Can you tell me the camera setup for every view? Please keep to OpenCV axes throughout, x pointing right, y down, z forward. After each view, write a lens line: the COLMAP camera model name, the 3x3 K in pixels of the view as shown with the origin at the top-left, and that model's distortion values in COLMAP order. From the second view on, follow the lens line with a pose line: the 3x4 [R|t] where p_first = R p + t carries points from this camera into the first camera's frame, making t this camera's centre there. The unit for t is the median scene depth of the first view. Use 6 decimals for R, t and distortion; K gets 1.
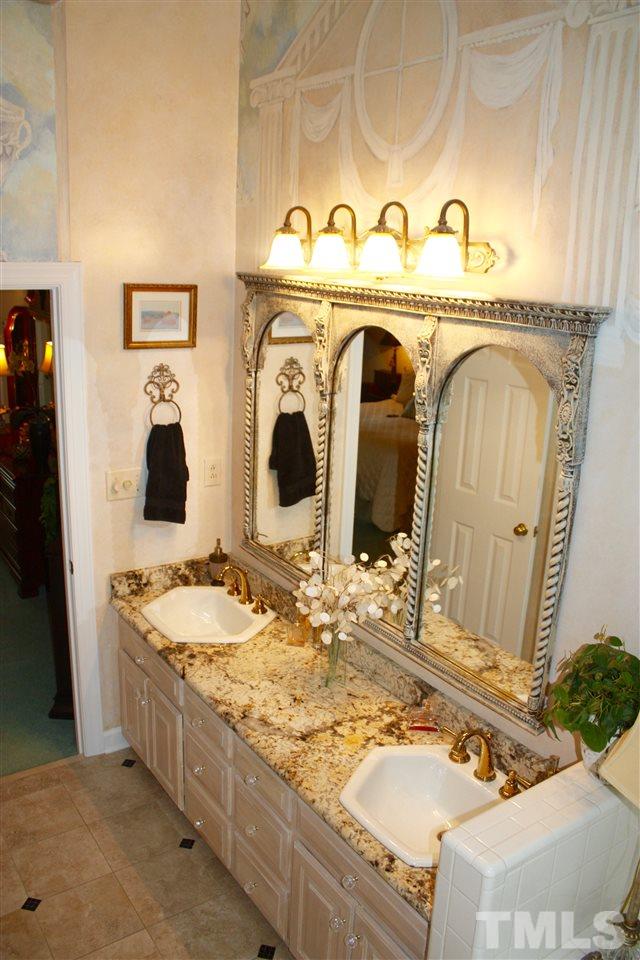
lens RADIAL K [[803.0, 0, 318.5], [0, 803.0, 483.7], [0, 0, 1]] dist [-0.162184, 0.137981]
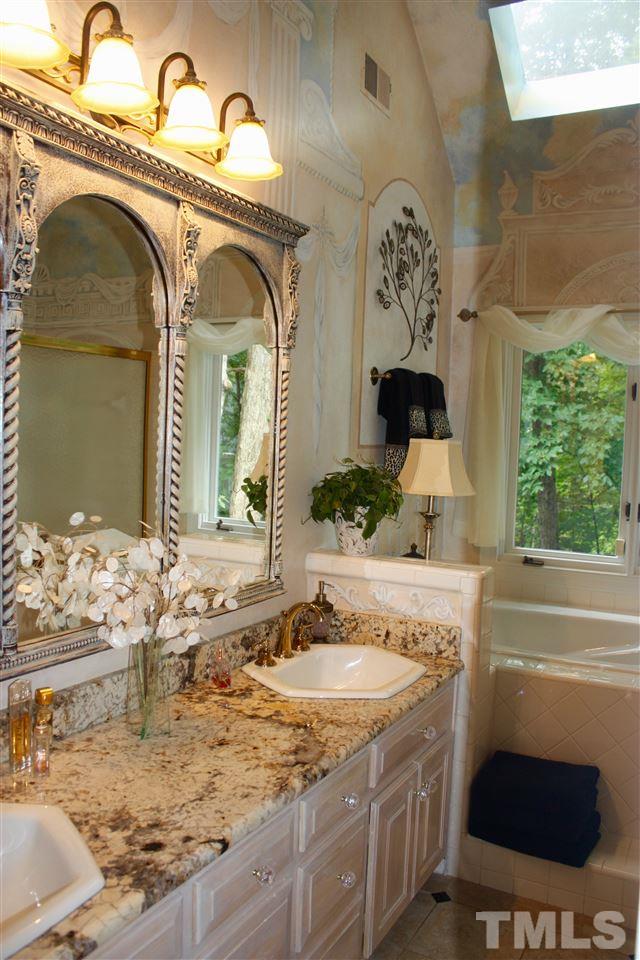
lens RADIAL K [[803.0, 0, 317.6], [0, 803.0, 475.0], [0, 0, 1]] dist [-0.162184, 0.137981]
pose [[-0.450987, -0.105415, 0.886284, -0.663836], [0.198802, 0.956190, 0.214891, -0.074473], [-0.870109, 0.273108, -0.410272, 1.204511]]
